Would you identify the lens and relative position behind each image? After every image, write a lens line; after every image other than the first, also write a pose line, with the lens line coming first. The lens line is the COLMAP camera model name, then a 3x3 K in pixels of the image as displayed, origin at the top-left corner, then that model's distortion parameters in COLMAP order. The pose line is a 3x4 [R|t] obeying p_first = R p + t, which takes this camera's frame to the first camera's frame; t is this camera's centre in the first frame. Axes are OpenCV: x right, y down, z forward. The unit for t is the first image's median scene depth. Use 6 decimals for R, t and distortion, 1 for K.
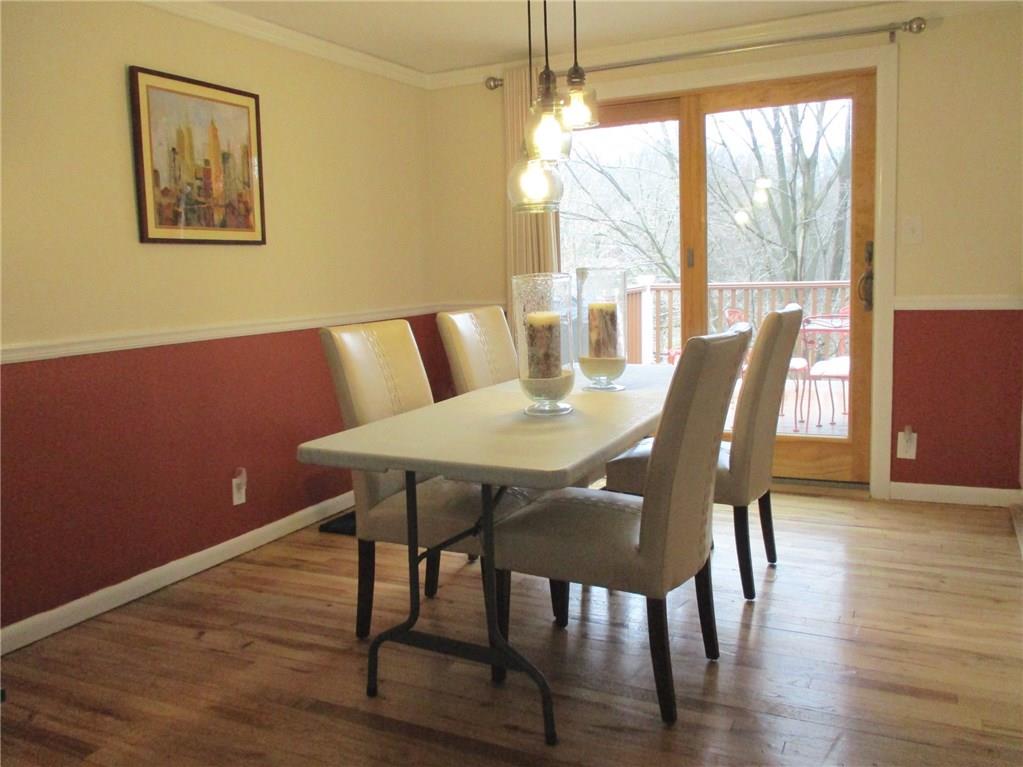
lens RADIAL K [[844.0, 0, 513.0], [0, 844.0, 385.0], [0, 0, 1]] dist [-0.038717, 0.003396]
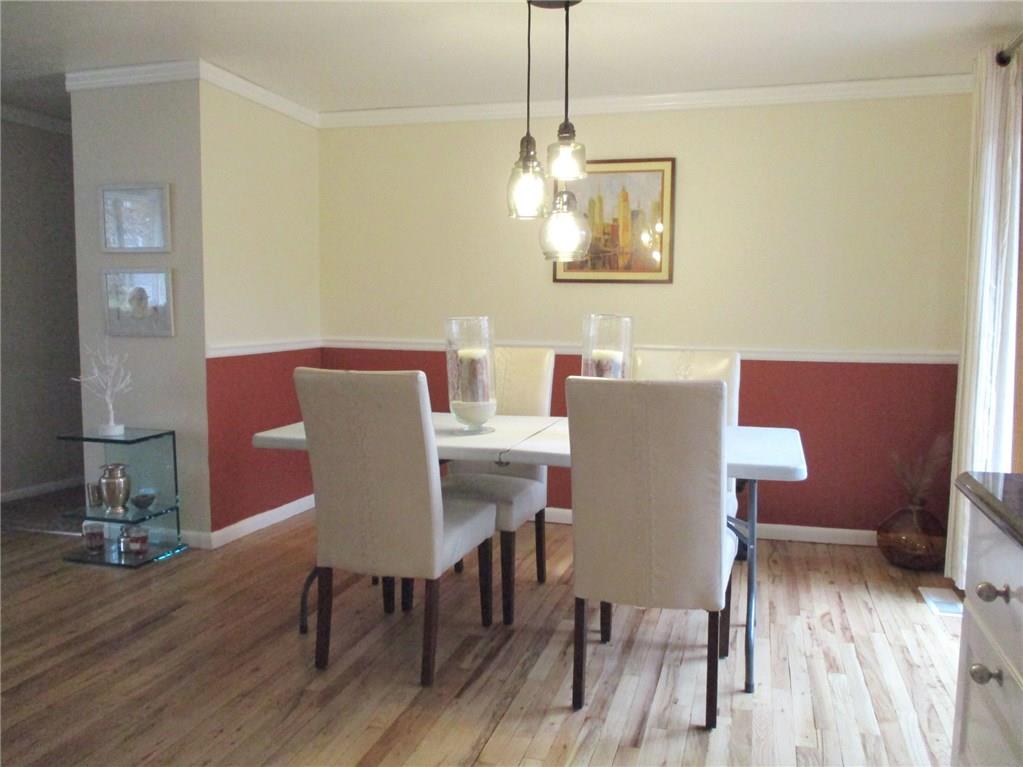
lens RADIAL K [[844.0, 0, 518.3], [0, 844.0, 389.8], [0, 0, 1]] dist [-0.038717, 0.003396]
pose [[0.173102, 0.135200, -0.975580, 0.909955], [-0.152643, 0.982248, 0.109040, -0.125984], [0.973003, 0.130040, 0.190667, 0.632231]]
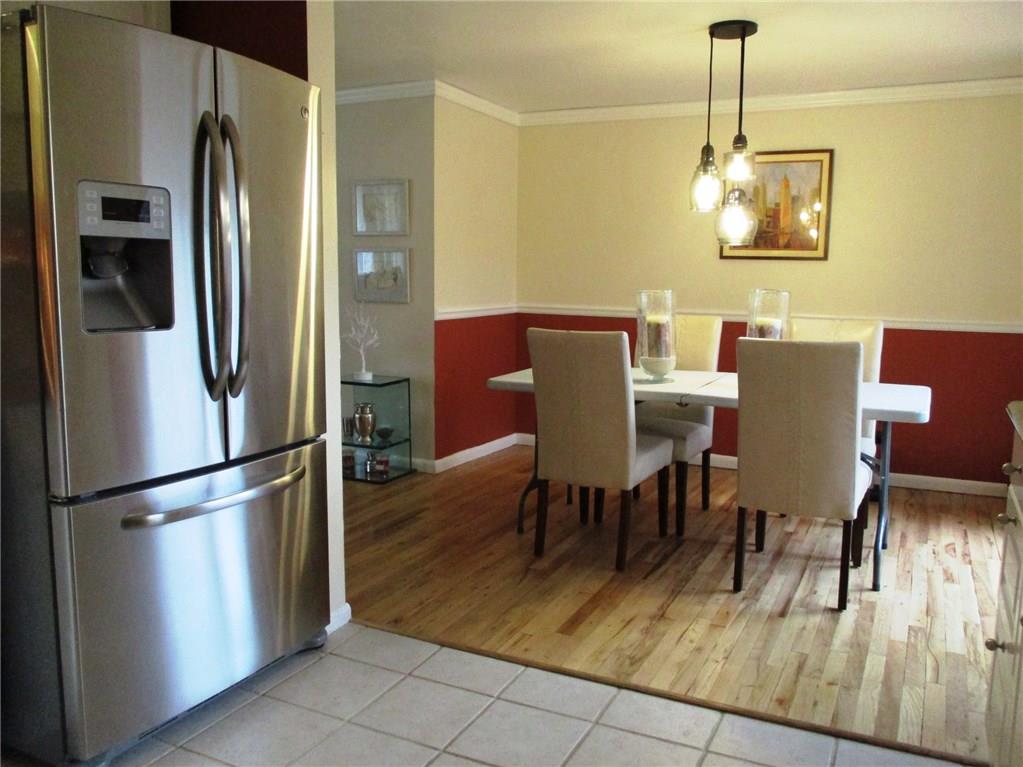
lens RADIAL K [[844.0, 0, 518.8], [0, 844.0, 391.1], [0, 0, 1]] dist [-0.038717, 0.003396]
pose [[-0.001501, 0.177397, -0.984138, 1.149279], [-0.150802, 0.972845, 0.175591, -0.135274], [0.988563, 0.148674, 0.025291, 0.552546]]
